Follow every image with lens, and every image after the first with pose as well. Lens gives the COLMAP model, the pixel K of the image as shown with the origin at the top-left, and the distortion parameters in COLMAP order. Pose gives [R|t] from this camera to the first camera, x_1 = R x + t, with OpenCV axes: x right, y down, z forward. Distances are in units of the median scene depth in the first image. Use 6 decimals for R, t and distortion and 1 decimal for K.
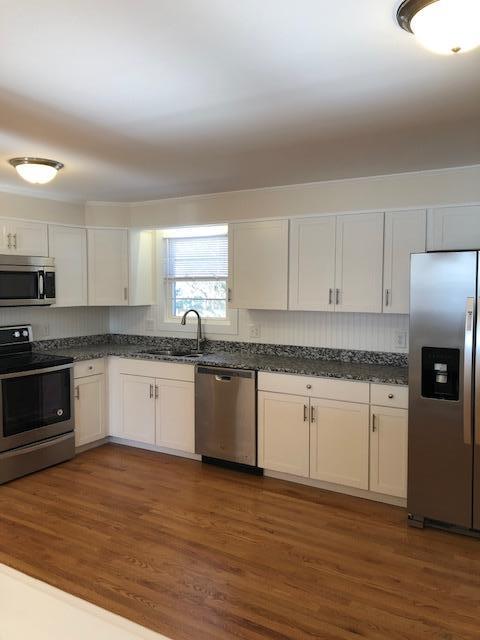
lens RADIAL K [[524.6, 0, 240.4], [0, 524.6, 316.6], [0, 0, 1]] dist [0.046312, -0.038564]
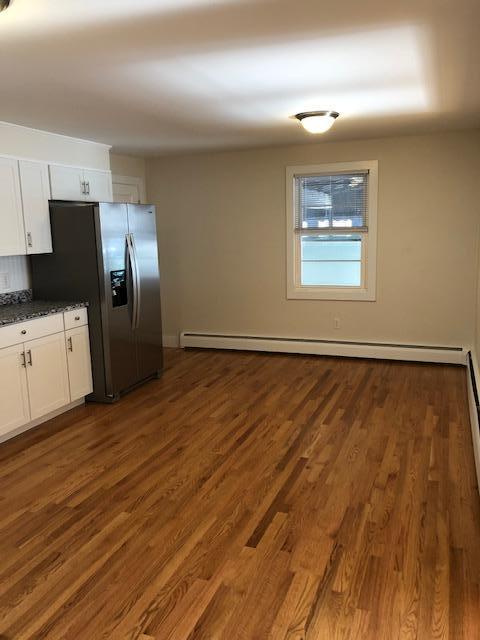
lens RADIAL K [[524.6, 0, 237.0], [0, 524.6, 318.4], [0, 0, 1]] dist [0.046312, -0.038564]
pose [[-0.176966, -0.162871, 0.970647, -0.895710], [0.088988, 0.979526, 0.180585, -0.035213], [-0.980186, 0.118334, -0.158849, 0.756802]]
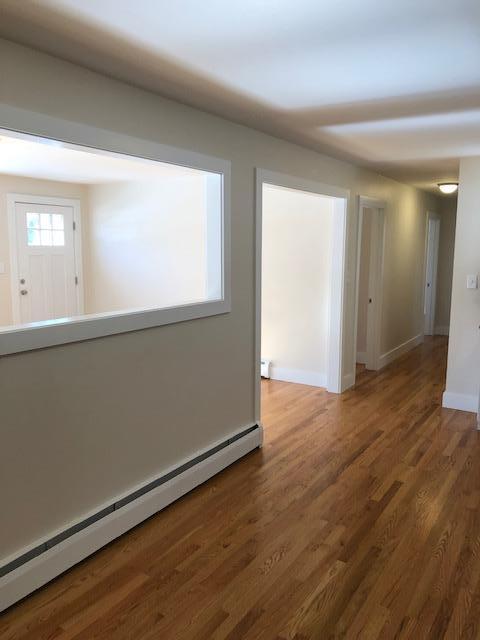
lens RADIAL K [[524.6, 0, 241.7], [0, 524.6, 317.4], [0, 0, 1]] dist [0.046312, -0.038564]
pose [[-0.002075, 0.137739, -0.990466, 0.527107], [-0.072980, 0.987807, 0.137522, -0.022638], [0.997331, 0.072569, 0.008003, 0.378140]]
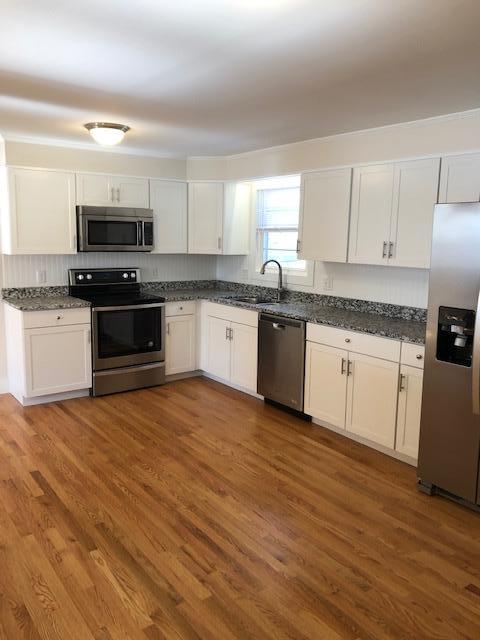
lens RADIAL K [[524.6, 0, 236.6], [0, 524.6, 314.8], [0, 0, 1]] dist [0.046312, -0.038564]
pose [[0.925827, 0.072913, -0.370847, 0.299417], [-0.039940, 0.994595, 0.095837, -0.001709], [0.375831, -0.073917, 0.923736, 0.005778]]
